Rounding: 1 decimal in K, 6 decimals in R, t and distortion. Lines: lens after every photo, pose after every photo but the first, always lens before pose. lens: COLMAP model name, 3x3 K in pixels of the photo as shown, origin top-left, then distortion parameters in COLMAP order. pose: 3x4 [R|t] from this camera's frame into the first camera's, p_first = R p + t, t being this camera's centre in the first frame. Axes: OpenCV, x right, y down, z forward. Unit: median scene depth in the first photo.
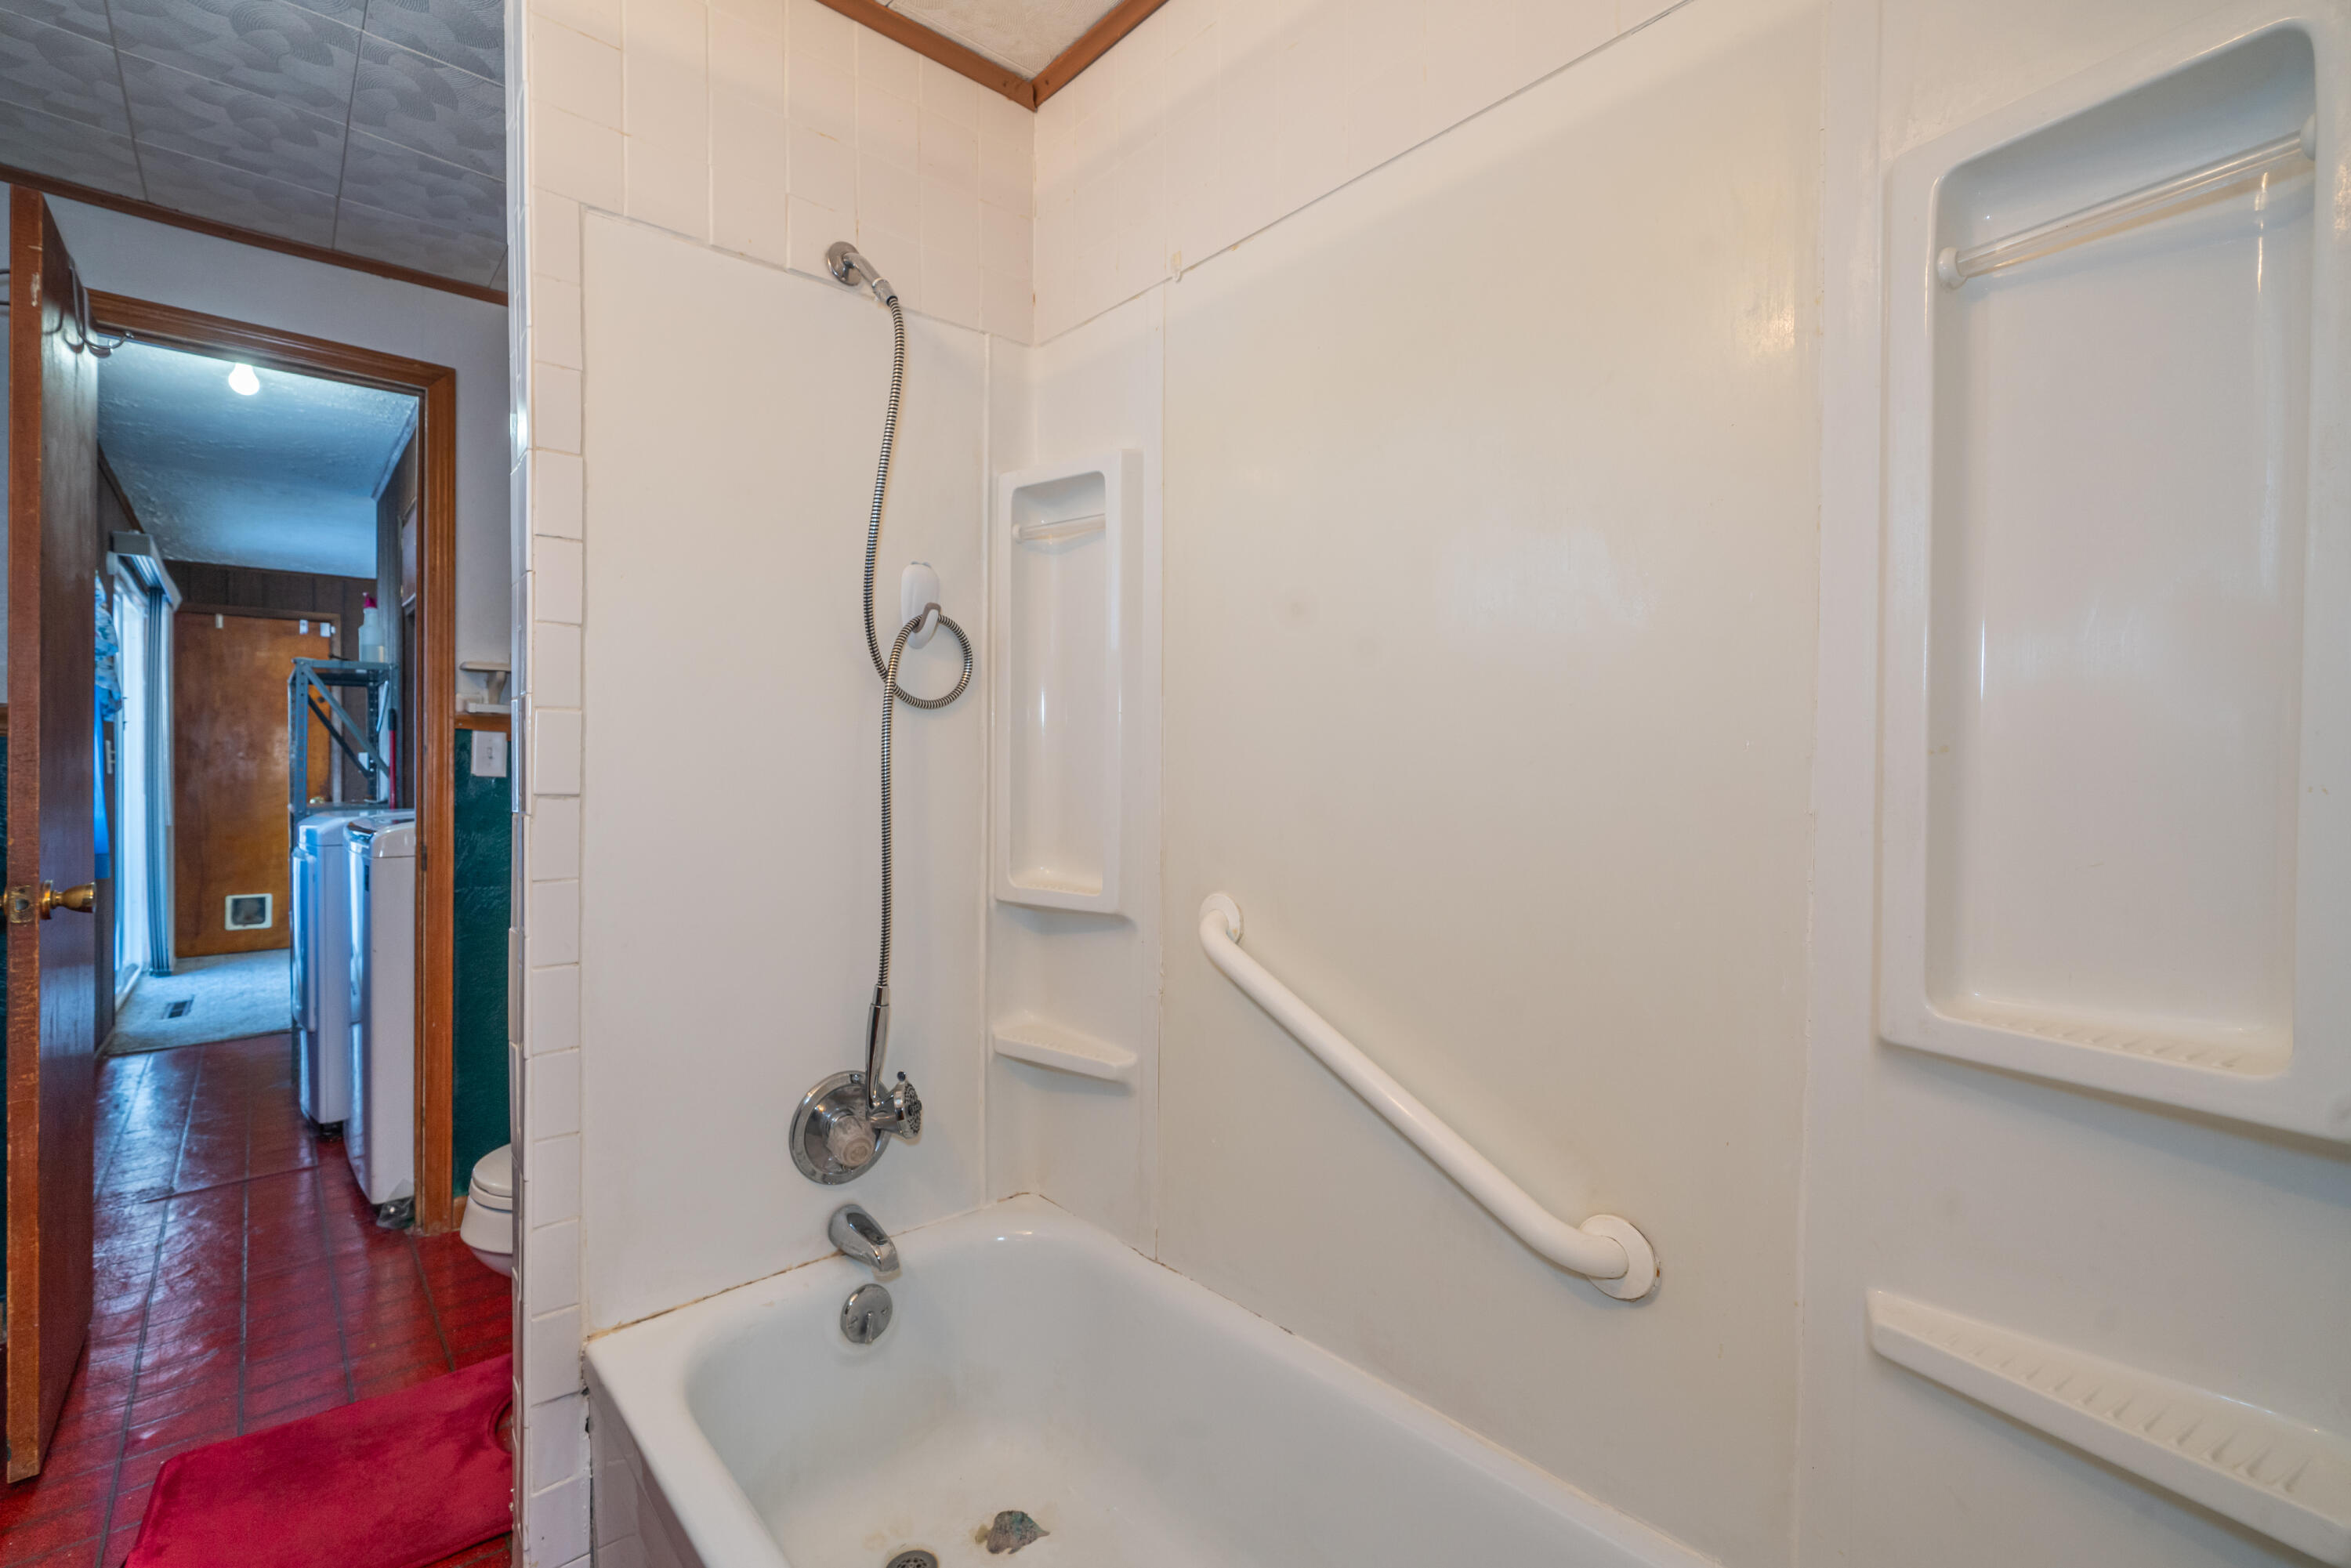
lens RADIAL K [[1023.2, 0, 1115.0], [0, 1023.2, 771.6], [0, 0, 1]] dist [0.000444, 0.000318]
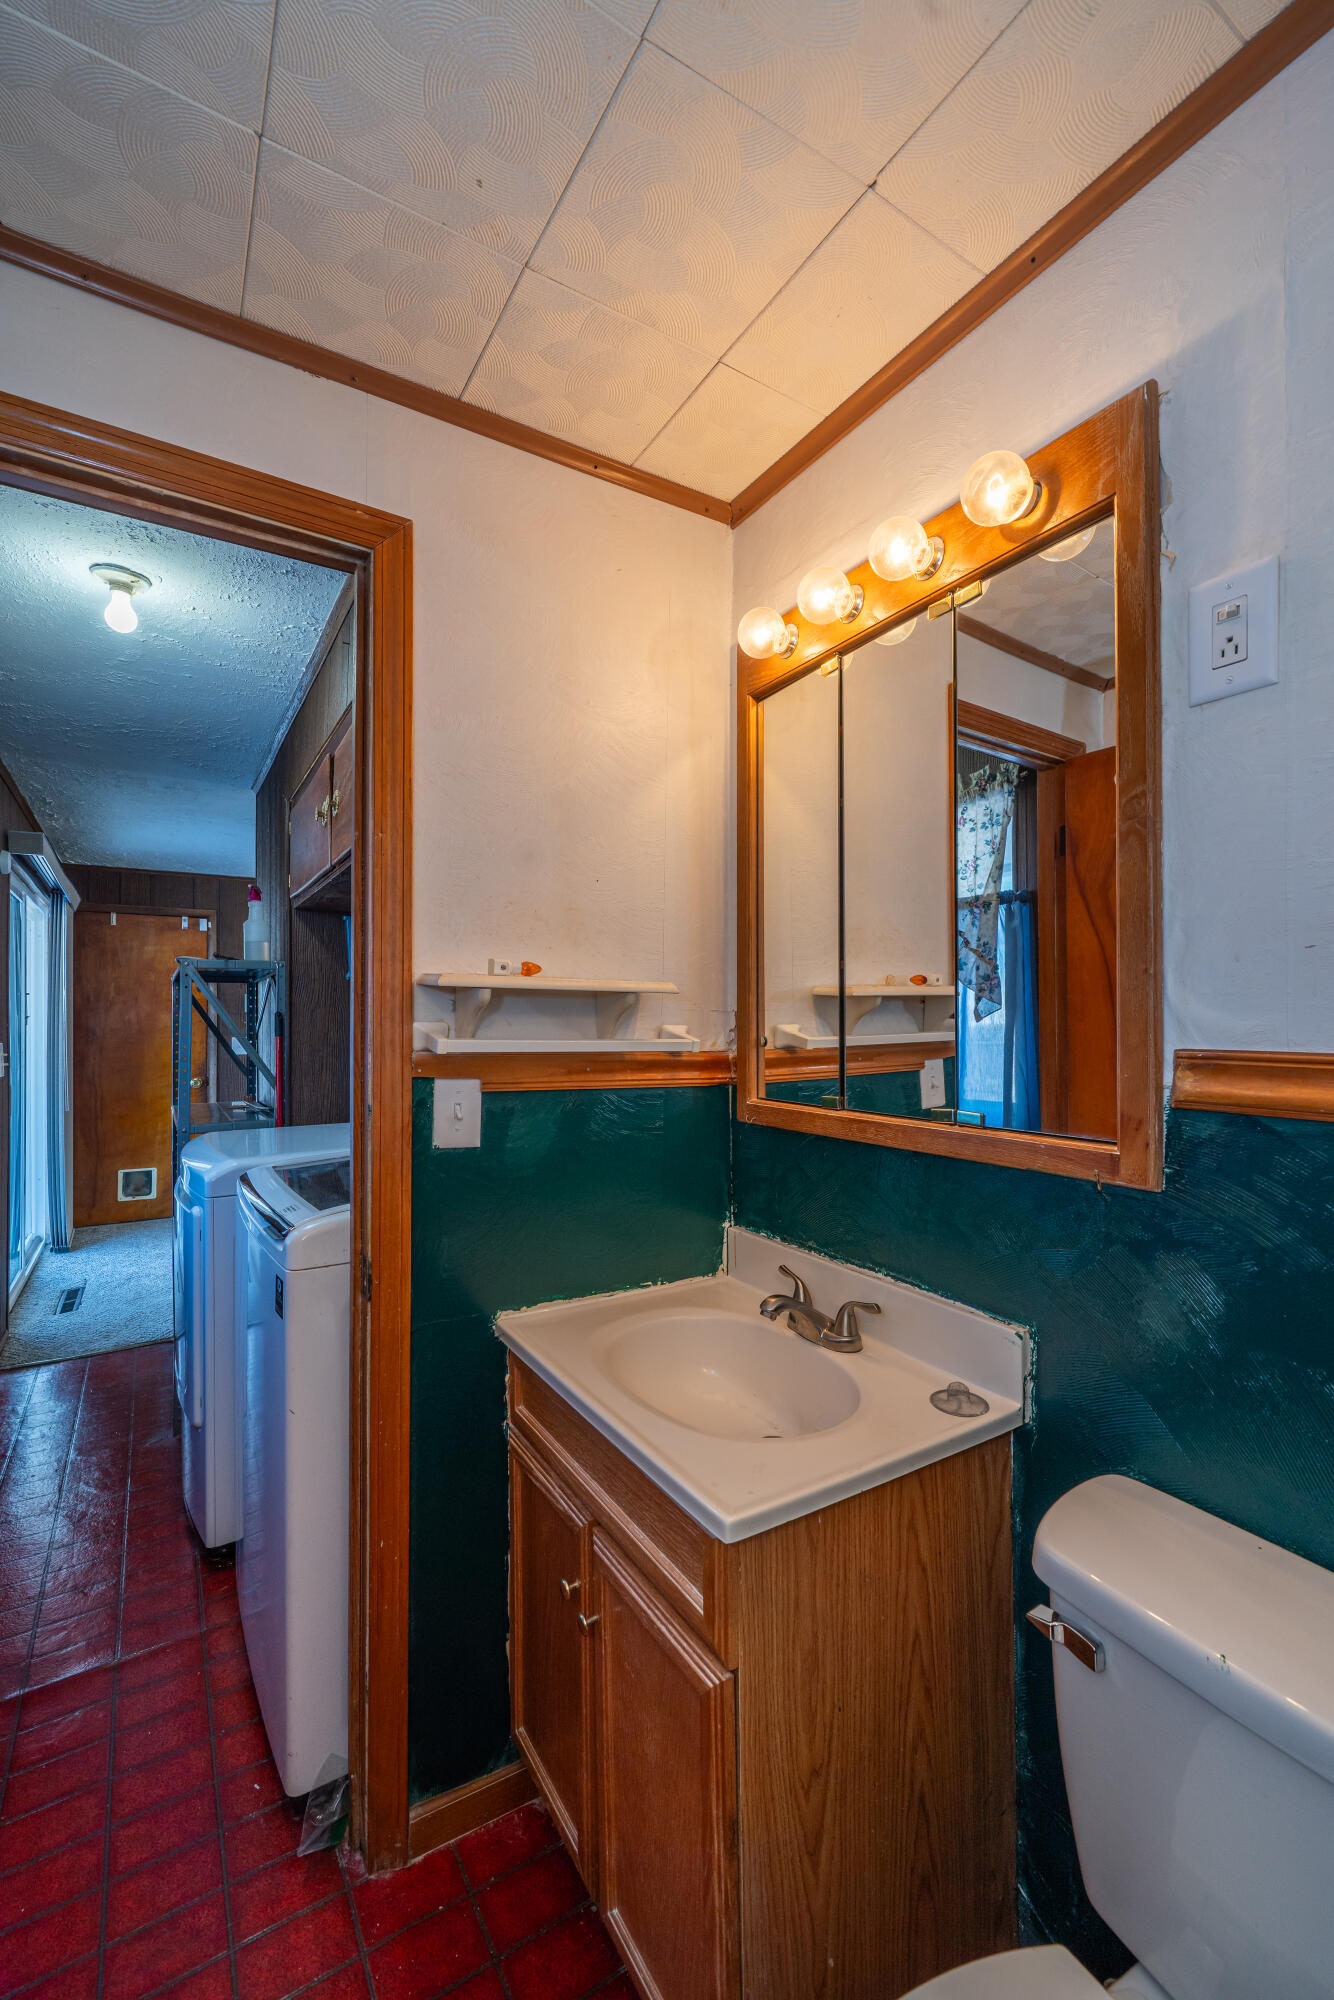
lens RADIAL K [[830.6, 0, 716.2], [0, 830.6, 1015.2], [0, 0, 1]] dist [-0.002925, -0.000244]
pose [[0.995137, -0.008621, -0.098127, -0.171827], [0.007190, 0.999863, -0.014925, -0.030557], [0.098242, 0.014147, 0.995062, 0.213086]]
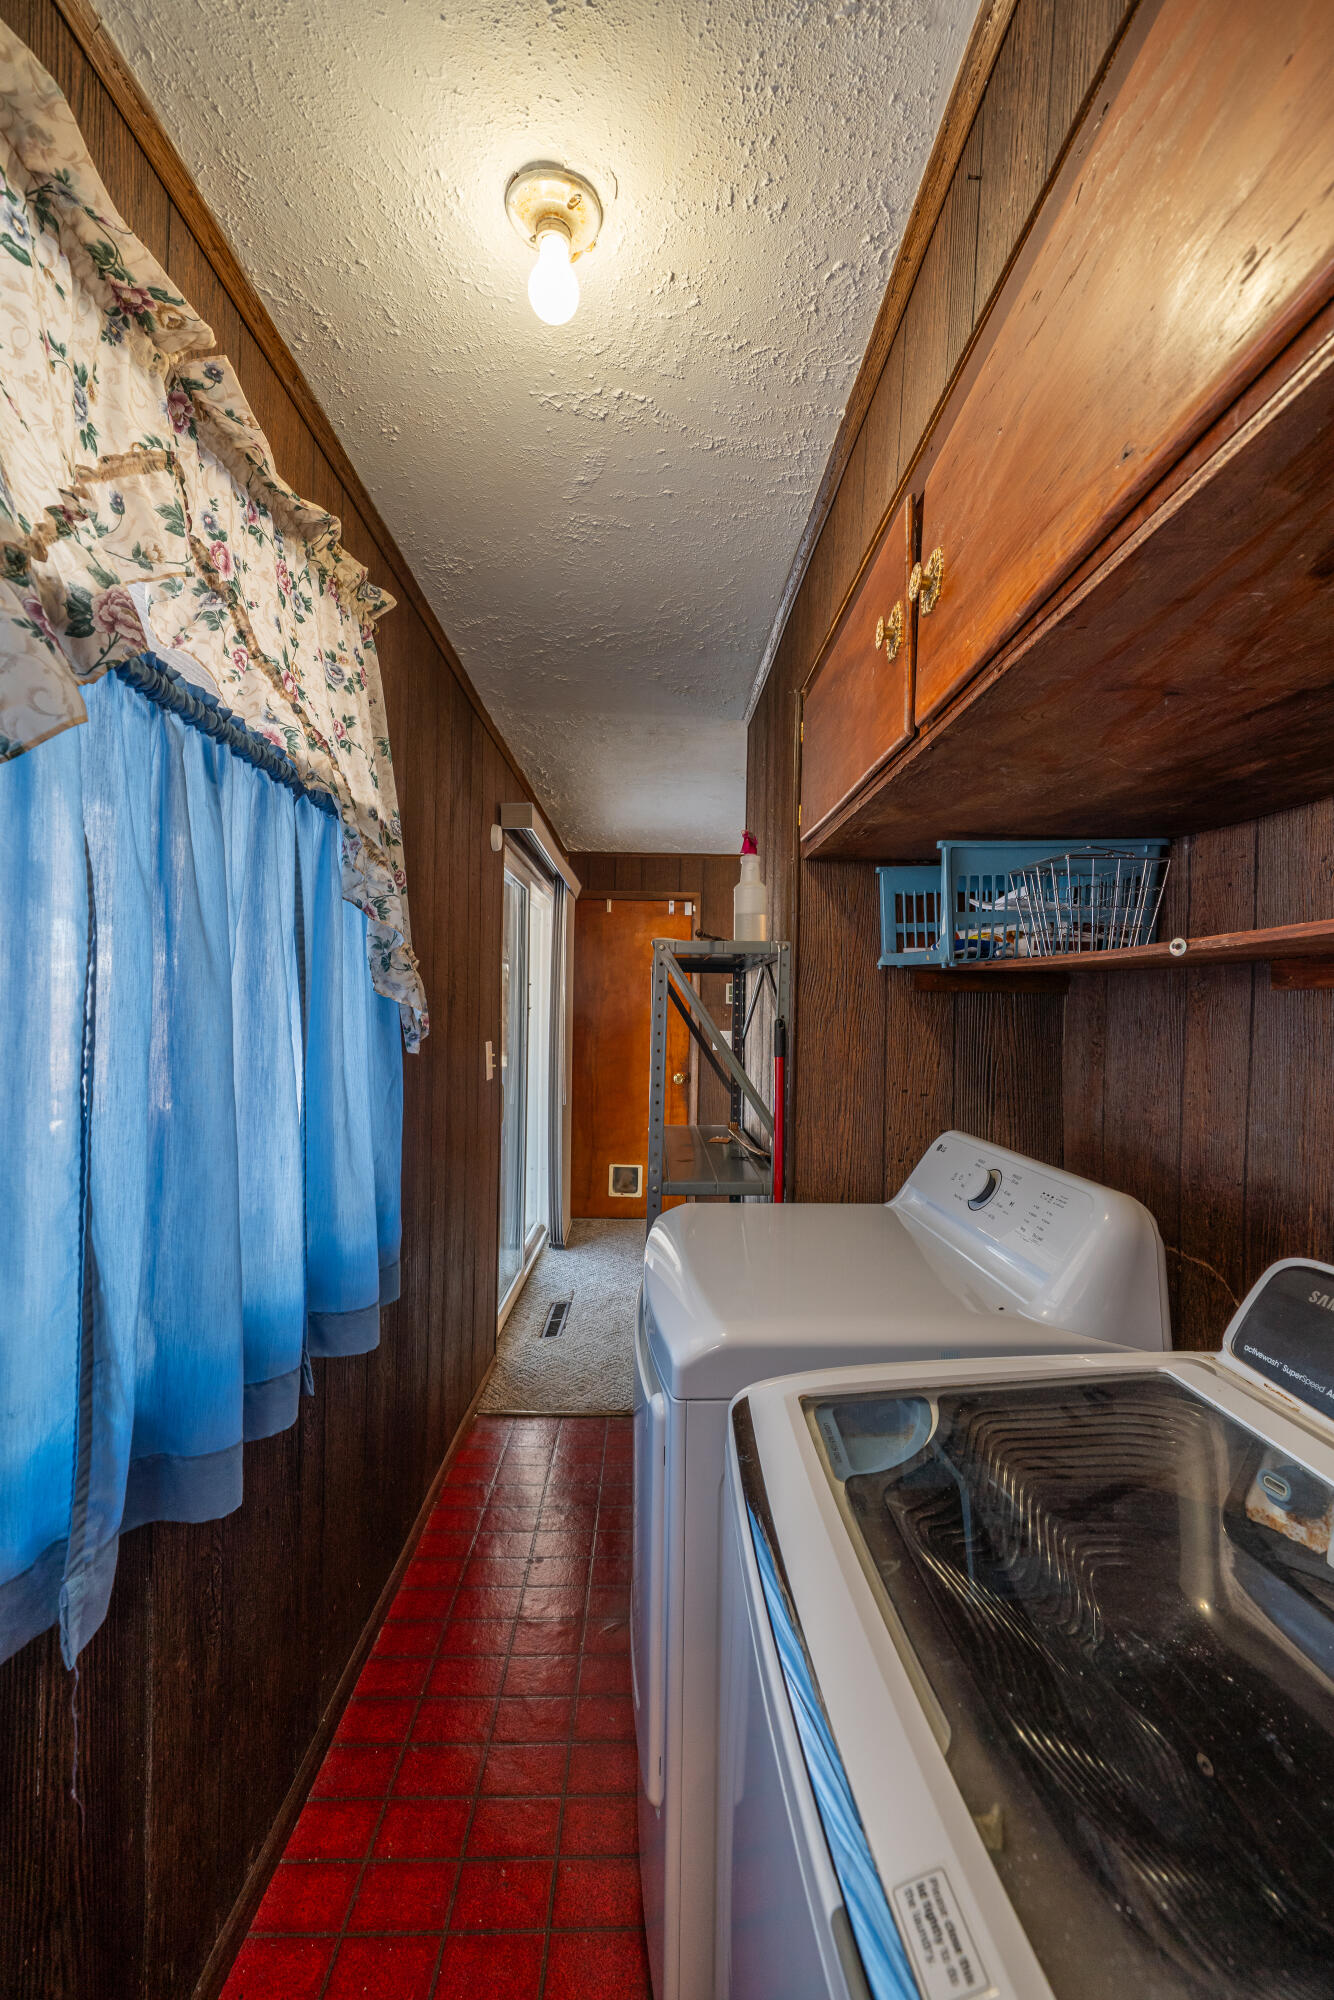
lens RADIAL K [[870.5, 0, 667.0], [0, 870.5, 1000.0], [0, 0, 1]] dist [0.000444, 0.000318]
pose [[0.779316, 0.005229, -0.626609, -0.303285], [-0.018025, 0.999738, -0.014075, -0.043745], [0.626372, 0.022263, 0.779206, 0.389547]]
